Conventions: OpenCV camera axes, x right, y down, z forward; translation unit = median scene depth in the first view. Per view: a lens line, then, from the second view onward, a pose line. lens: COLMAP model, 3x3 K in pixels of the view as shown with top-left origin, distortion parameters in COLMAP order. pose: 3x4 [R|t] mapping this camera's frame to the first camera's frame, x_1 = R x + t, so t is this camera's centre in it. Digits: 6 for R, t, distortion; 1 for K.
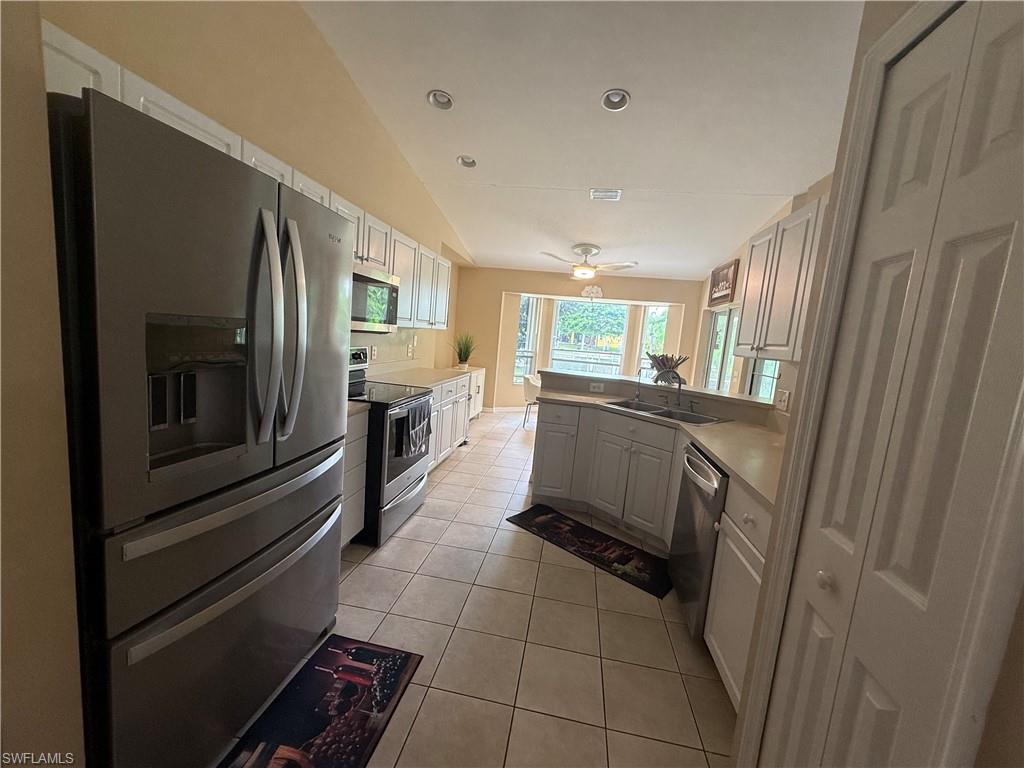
lens RADIAL K [[405.0, 0, 512.0], [0, 405.0, 384.0], [0, 0, 1]] dist [-0.000909, -0.000112]
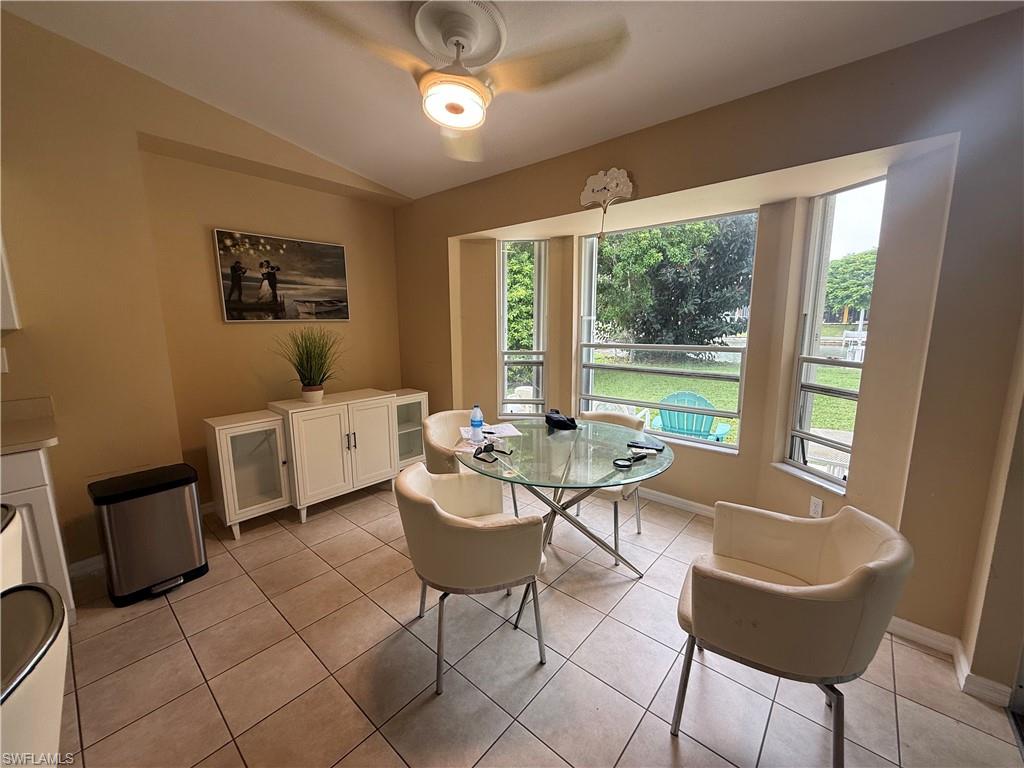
lens RADIAL K [[405.0, 0, 512.0], [0, 405.0, 384.0], [0, 0, 1]] dist [-0.000909, -0.000112]
pose [[0.852037, -0.002757, -0.523474, 0.284811], [0.011599, 0.999840, 0.013613, -0.051372], [0.523353, -0.017671, 0.851933, 0.590393]]
